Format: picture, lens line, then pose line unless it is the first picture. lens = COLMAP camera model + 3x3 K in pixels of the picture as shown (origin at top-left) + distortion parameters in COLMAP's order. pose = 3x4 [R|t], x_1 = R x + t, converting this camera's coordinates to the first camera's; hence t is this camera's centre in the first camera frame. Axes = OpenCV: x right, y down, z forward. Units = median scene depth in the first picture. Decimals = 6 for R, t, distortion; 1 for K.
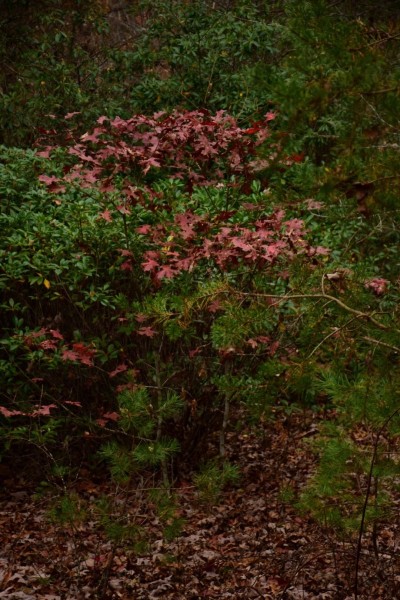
lens RADIAL K [[1692.9, 0, 199.5], [0, 1692.9, 297.6], [0, 0, 1]] dist [0.956066, 0.000000]
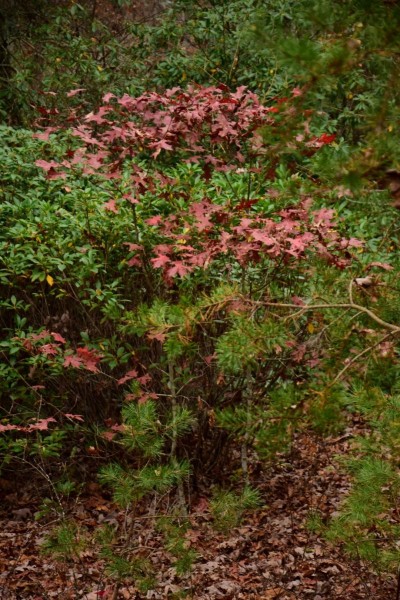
lens RADIAL K [[1692.9, 0, 200.6], [0, 1692.9, 302.8], [0, 0, 1]] dist [0.956066, 0.000000]
pose [[0.999746, -0.001264, -0.022498, 0.010916], [0.001563, 0.999911, 0.013249, -0.008274], [0.022479, -0.013281, 0.999659, 0.101513]]
